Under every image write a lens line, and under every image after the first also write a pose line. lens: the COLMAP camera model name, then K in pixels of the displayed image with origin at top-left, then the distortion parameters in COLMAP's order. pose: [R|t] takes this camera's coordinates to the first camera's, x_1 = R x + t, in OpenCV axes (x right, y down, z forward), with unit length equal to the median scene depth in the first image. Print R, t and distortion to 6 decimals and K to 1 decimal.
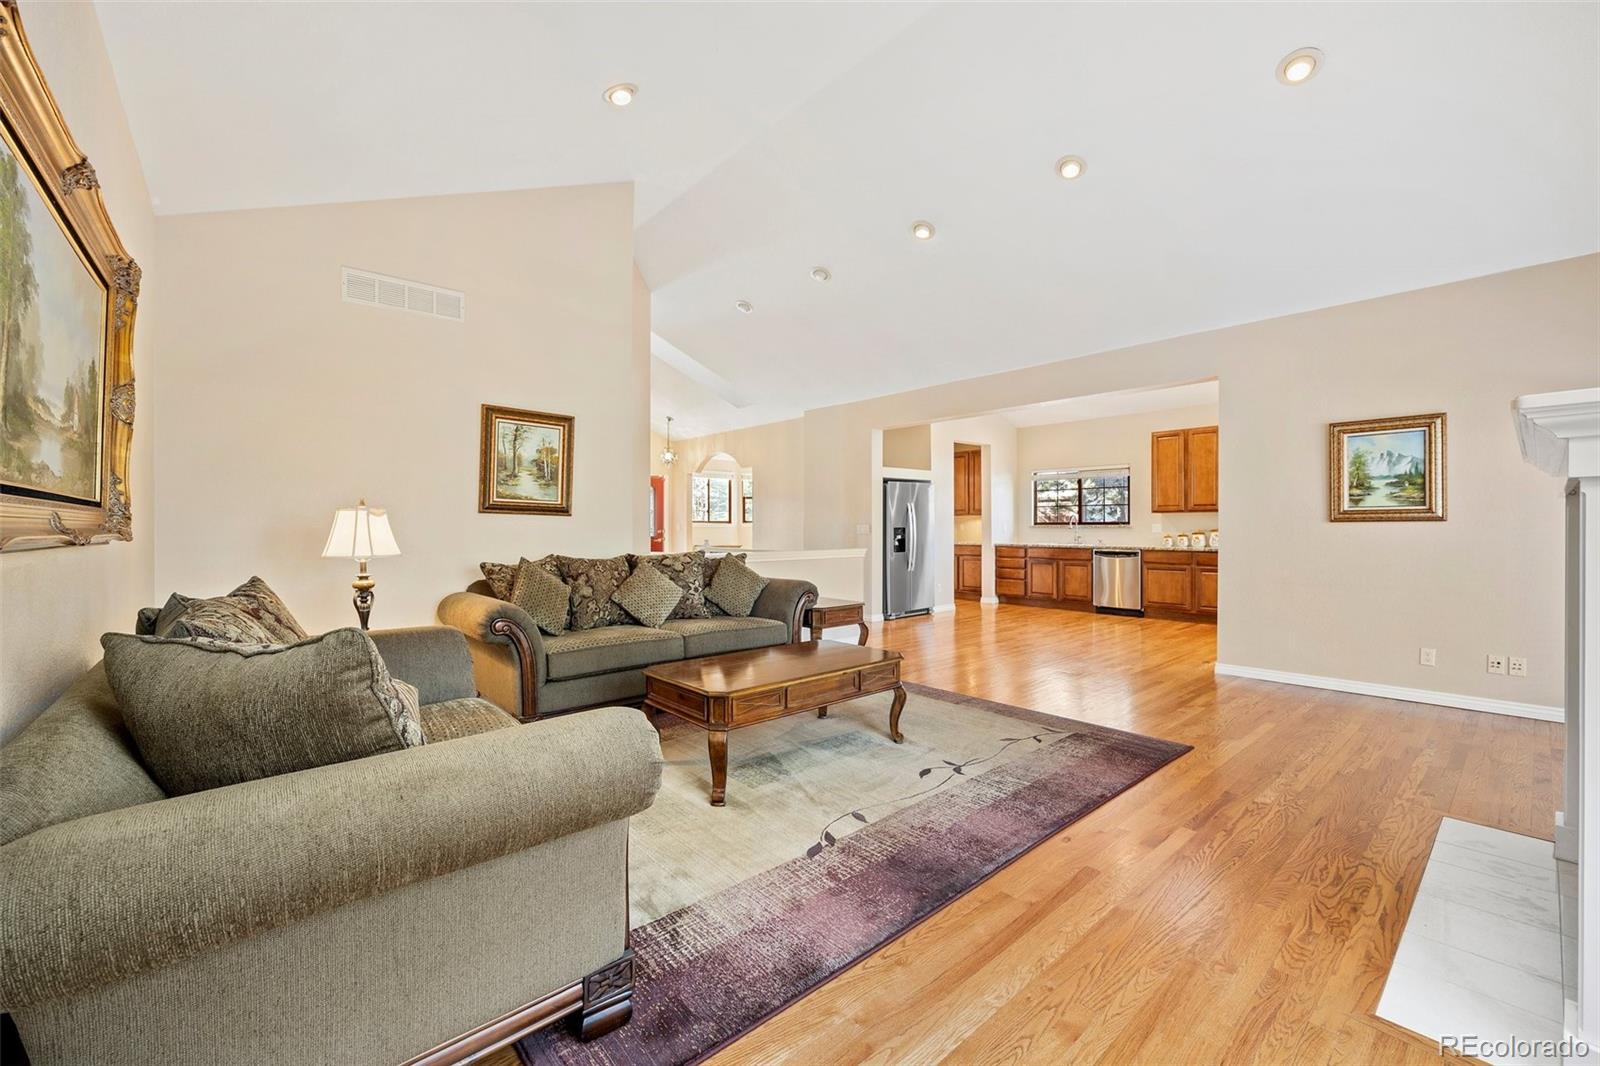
lens RADIAL K [[641.8, 0, 809.8], [0, 641.8, 526.2], [0, 0, 1]] dist [0.000954, 0.000065]
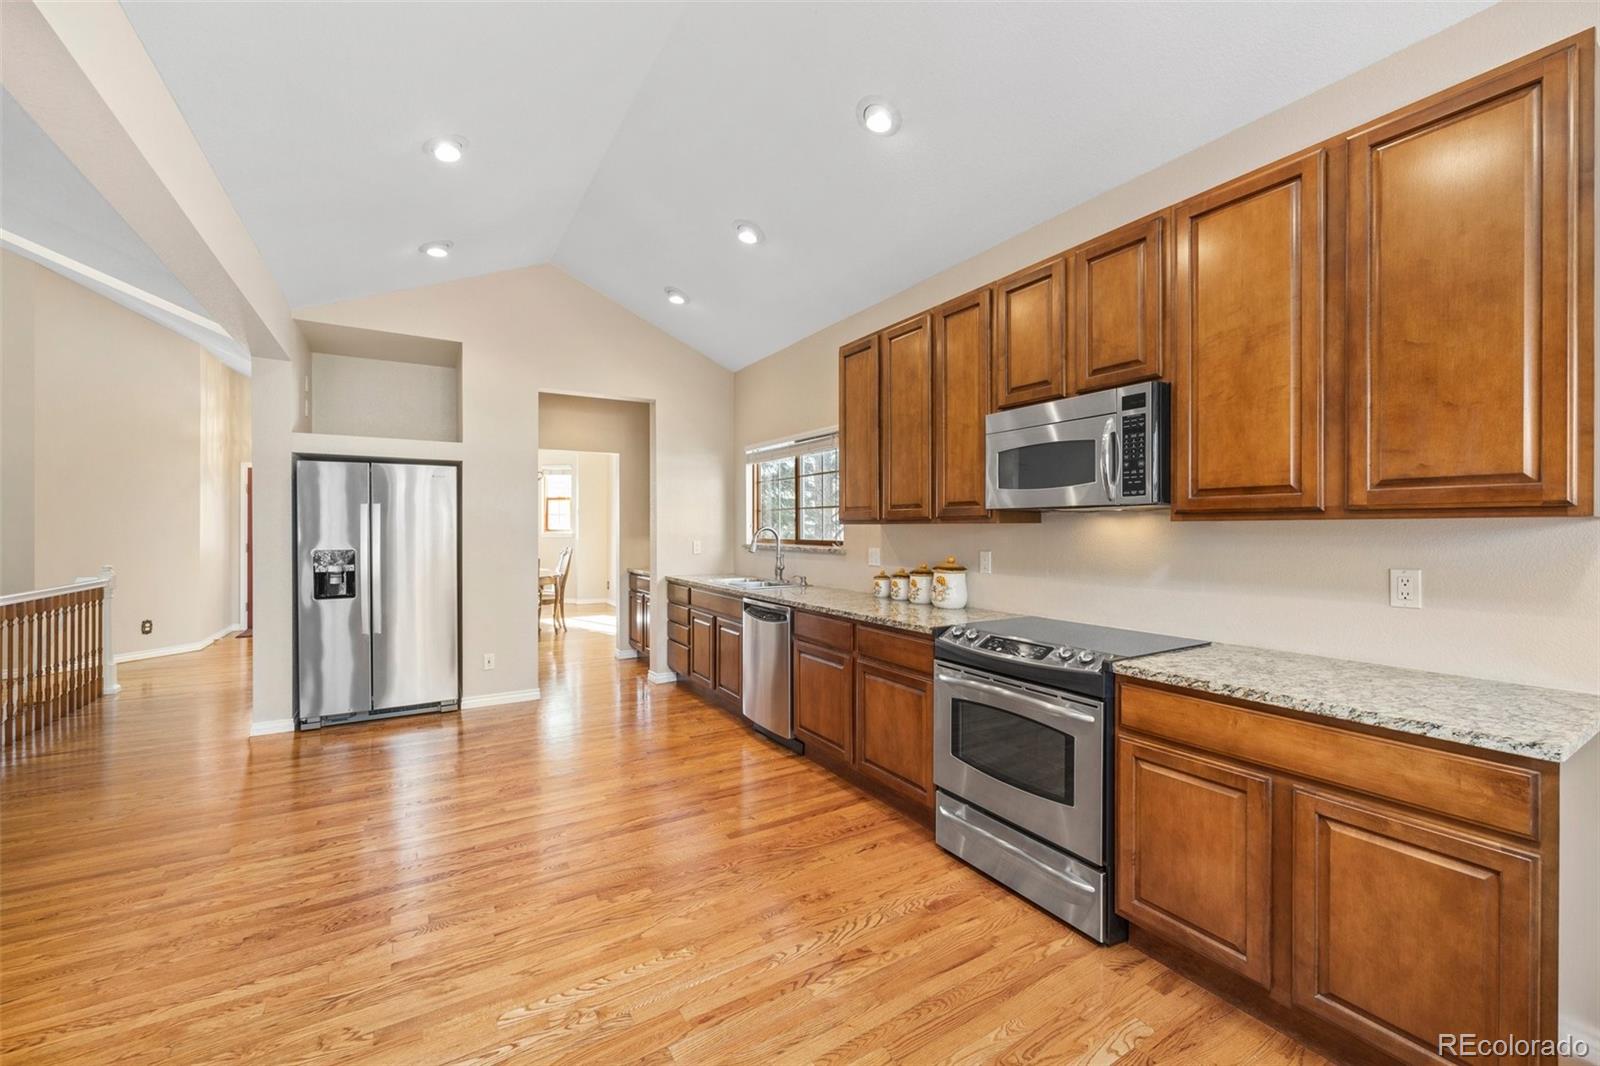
lens RADIAL K [[641.8, 0, 800.4], [0, 641.8, 531.6], [0, 0, 1]] dist [0.000954, 0.000065]
pose [[0.986796, 0.003175, -0.161939, 0.595610], [-0.001028, 0.999910, 0.013342, -0.021574], [0.161967, -0.012999, 0.986711, 0.560832]]
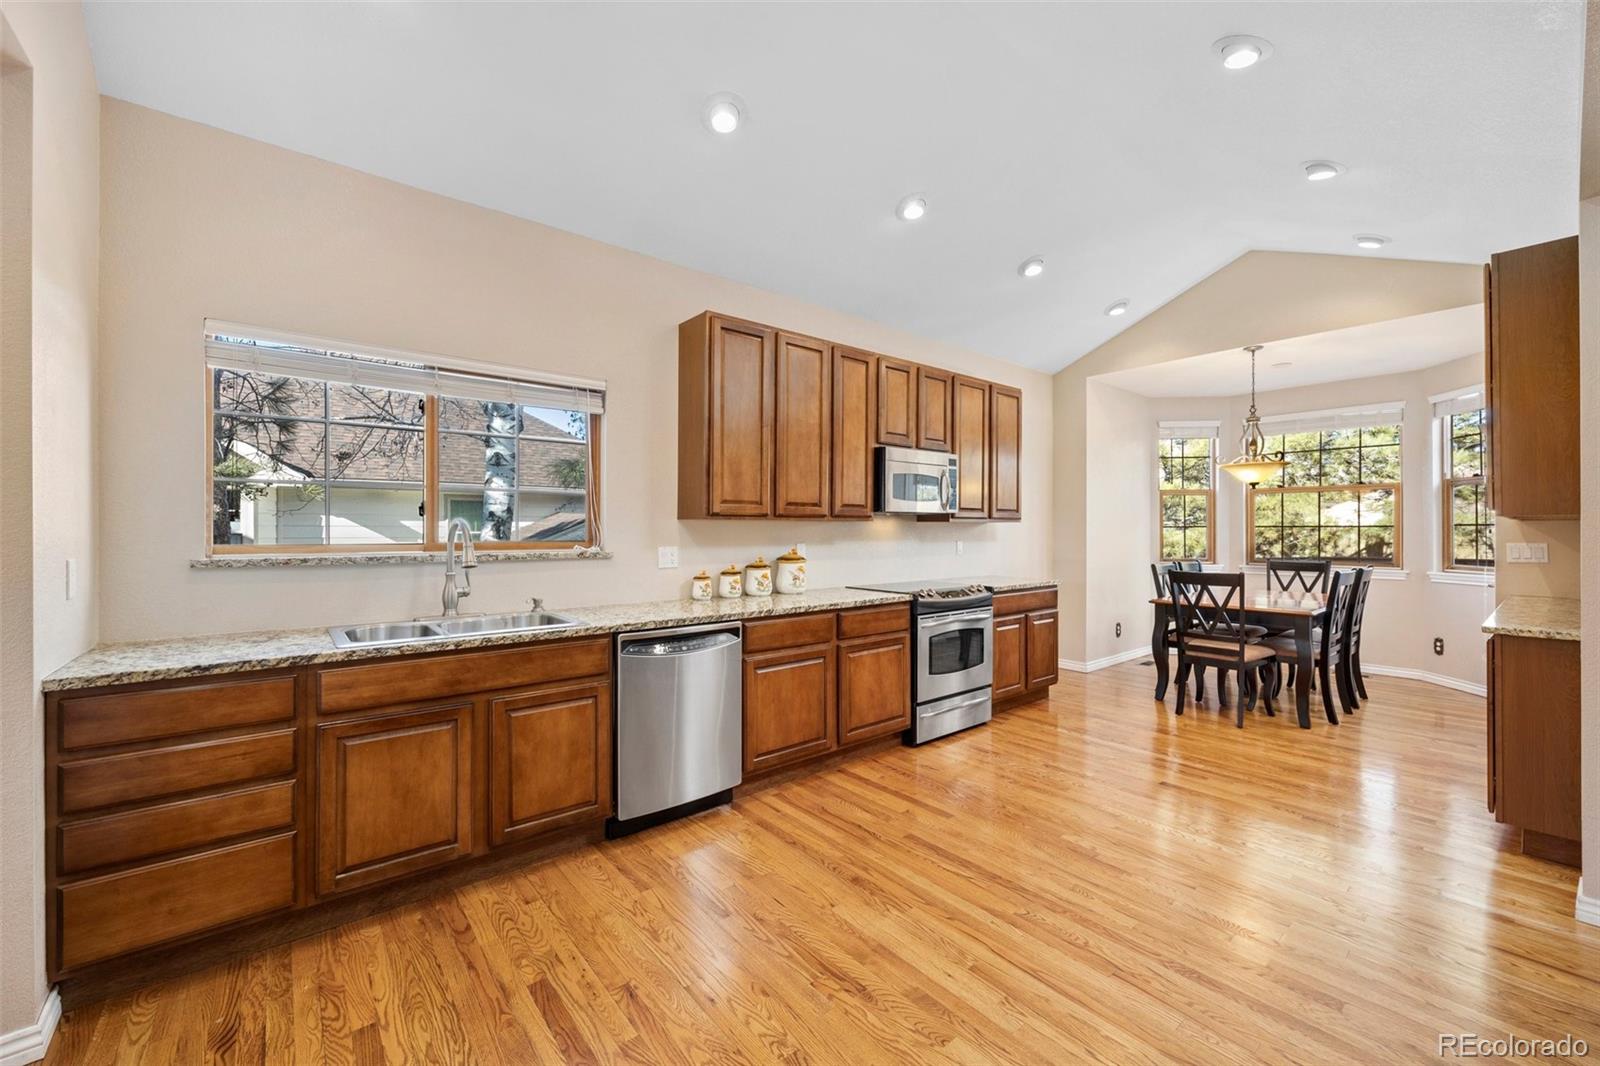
lens RADIAL K [[641.8, 0, 812.9], [0, 641.8, 529.8], [0, 0, 1]] dist [0.000954, 0.000065]
pose [[0.005117, 0.003278, 0.999982, 0.150152], [-0.004037, 0.999987, -0.003257, -0.013230], [-0.999979, -0.004020, 0.005131, 0.960185]]
